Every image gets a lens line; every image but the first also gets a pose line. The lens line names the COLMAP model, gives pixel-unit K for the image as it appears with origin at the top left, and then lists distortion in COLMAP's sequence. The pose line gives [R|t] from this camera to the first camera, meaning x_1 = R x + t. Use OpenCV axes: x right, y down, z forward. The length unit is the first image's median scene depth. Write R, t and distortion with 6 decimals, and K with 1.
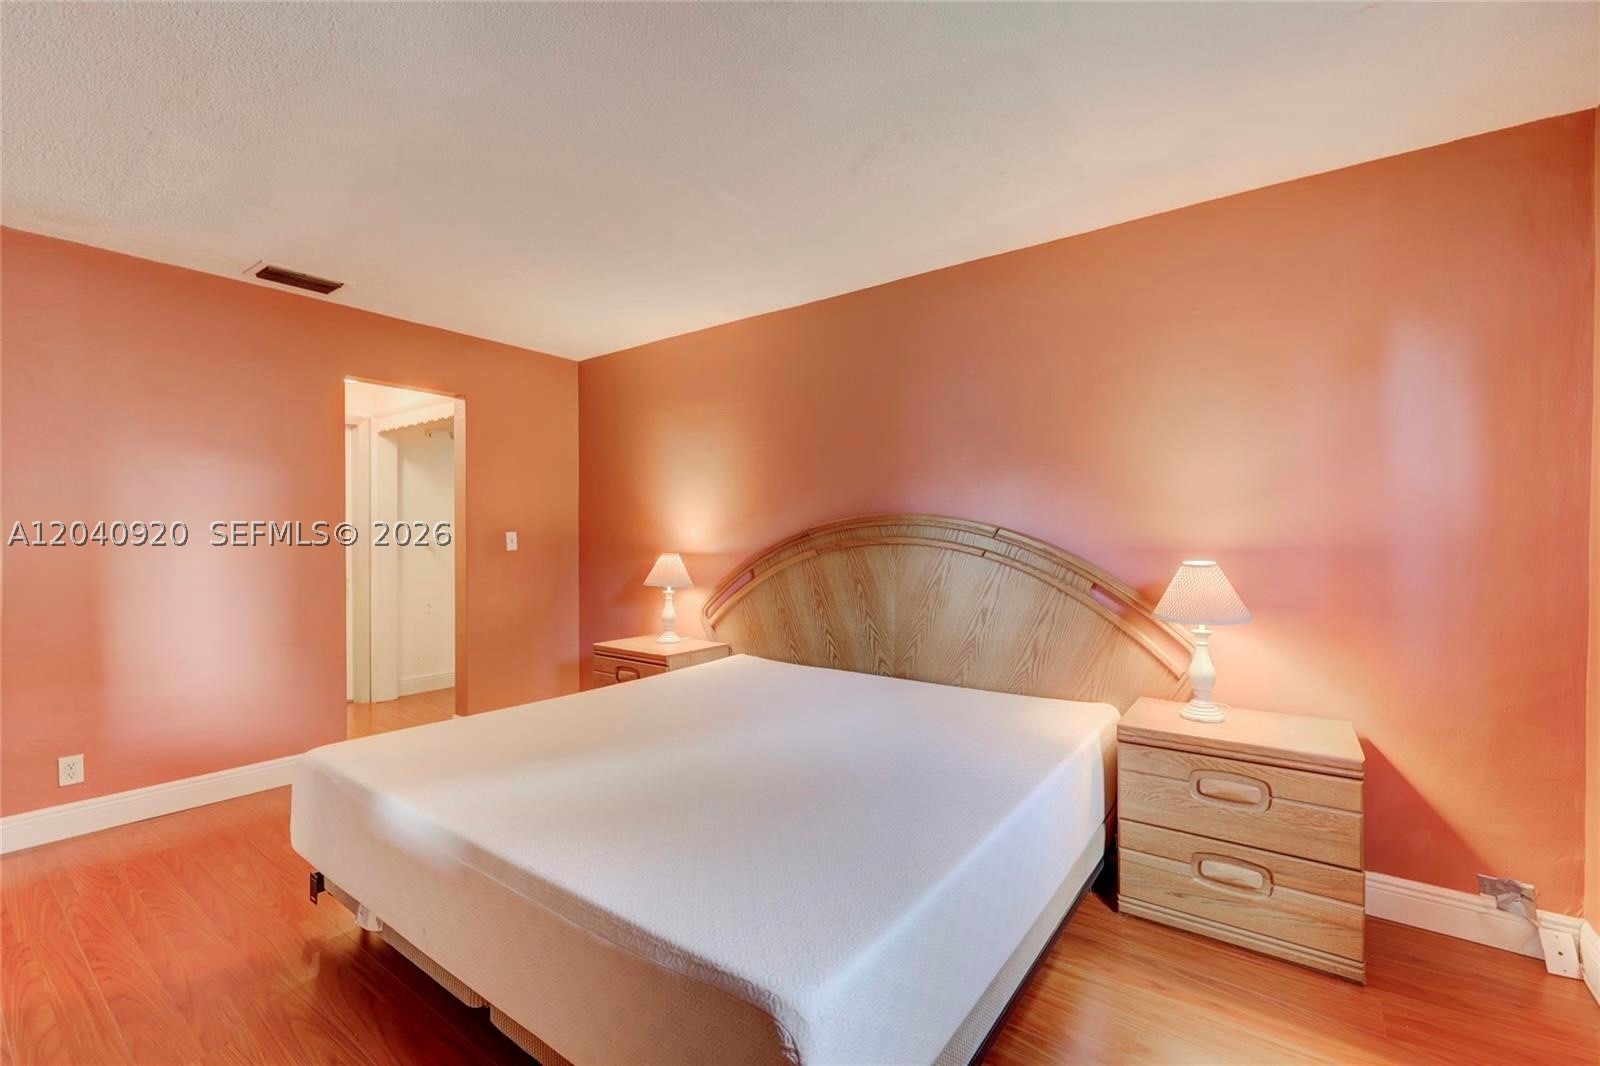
lens RADIAL K [[658.8, 0, 800.0], [0, 658.8, 533.0], [0, 0, 1]] dist [-0.000796, 0.000010]
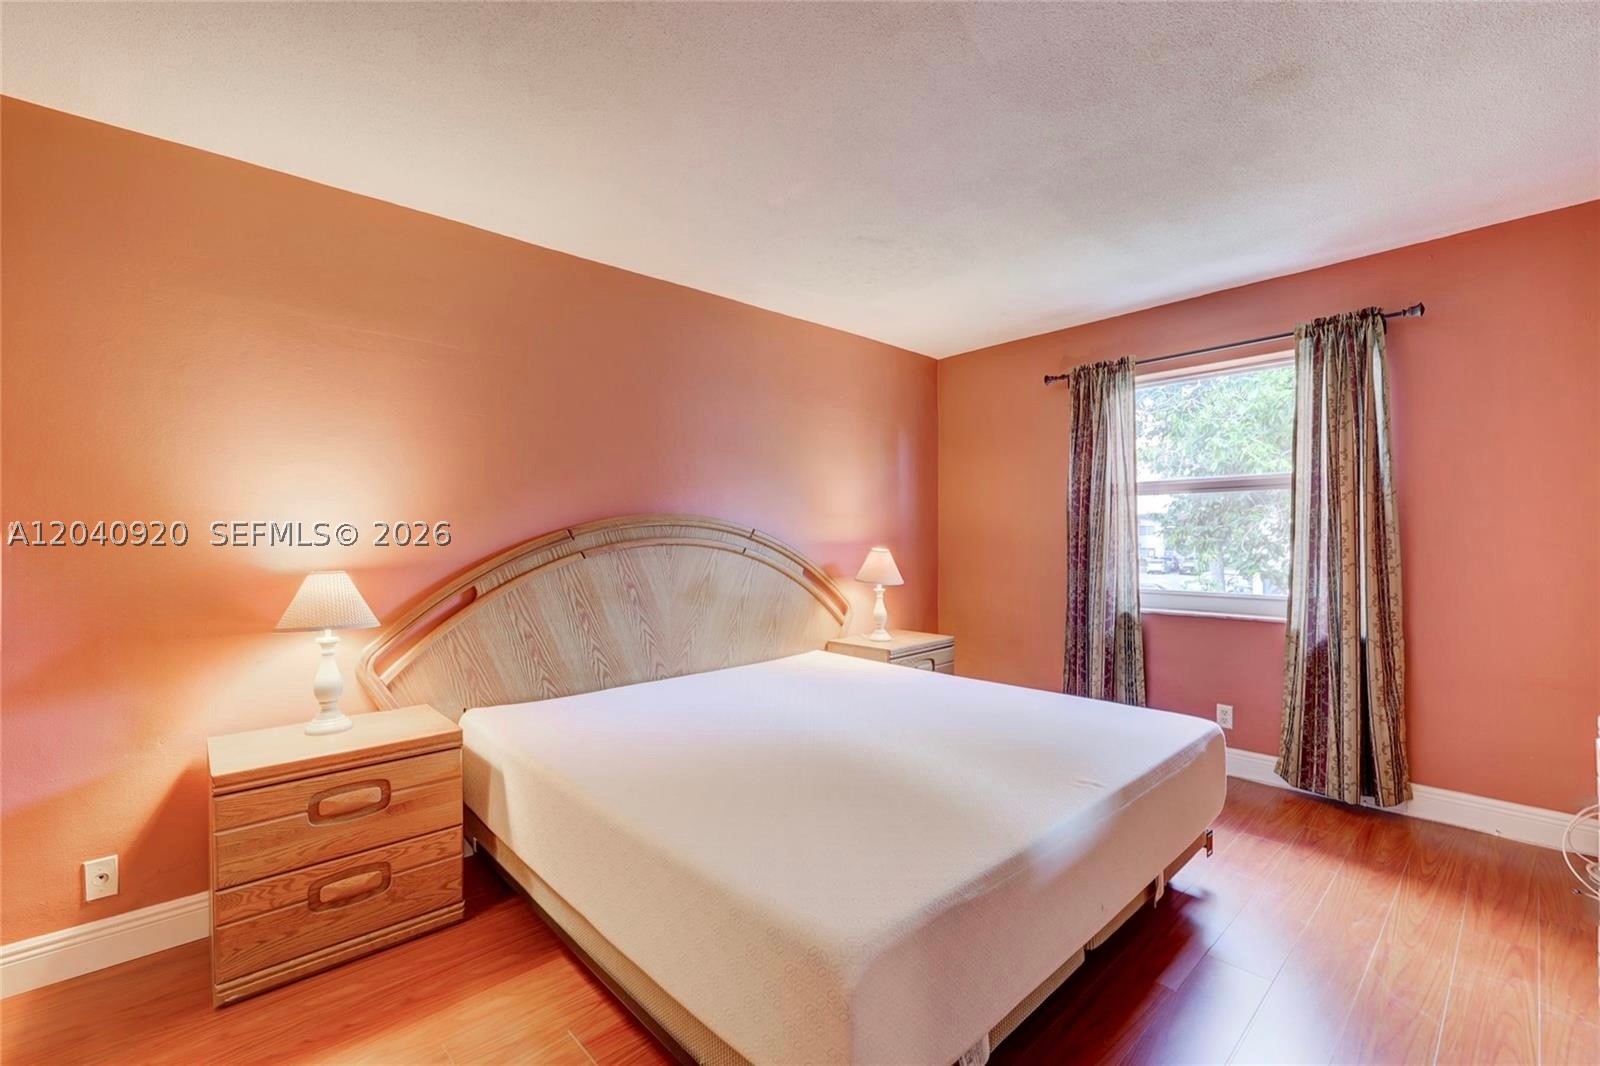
lens RADIAL K [[688.2, 0, 804.5], [0, 688.2, 527.7], [0, 0, 1]] dist [-0.002402, -0.000306]
pose [[0.159817, 0.011176, 0.987083, -0.825469], [0.001755, 0.999931, -0.011606, 0.003671], [-0.987145, 0.003587, 0.159786, 0.607882]]
